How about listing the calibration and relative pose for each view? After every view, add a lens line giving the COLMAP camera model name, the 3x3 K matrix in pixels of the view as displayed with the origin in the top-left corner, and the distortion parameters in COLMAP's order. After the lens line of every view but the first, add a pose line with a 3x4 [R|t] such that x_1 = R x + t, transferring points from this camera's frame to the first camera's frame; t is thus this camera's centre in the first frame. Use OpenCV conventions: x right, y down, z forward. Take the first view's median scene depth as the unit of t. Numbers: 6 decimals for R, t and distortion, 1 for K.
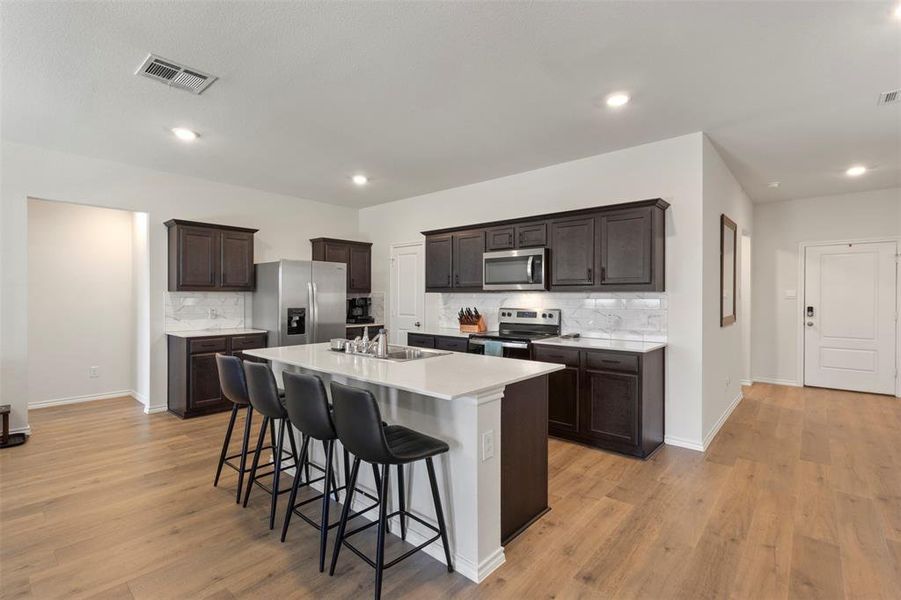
lens RADIAL K [[415.6, 0, 450.5], [0, 415.6, 300.0], [0, 0, 1]] dist [0.000148, 0.000091]
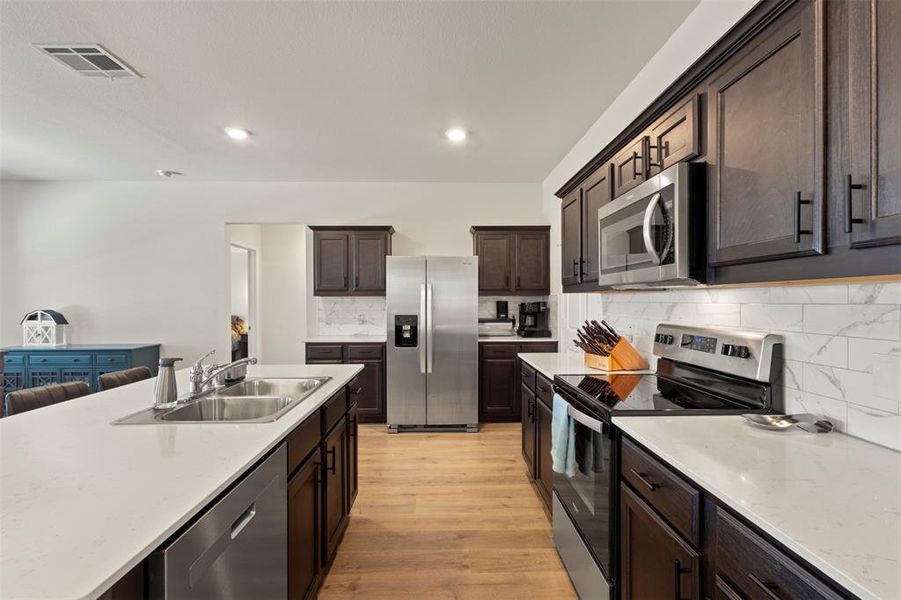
lens RADIAL K [[415.6, 0, 450.5], [0, 415.6, 300.0], [0, 0, 1]] dist [0.000148, 0.000091]
pose [[0.675501, -0.005635, -0.737337, 0.303212], [-0.000616, 0.999966, -0.008206, -0.003673], [0.737358, 0.005997, 0.675475, 0.520182]]
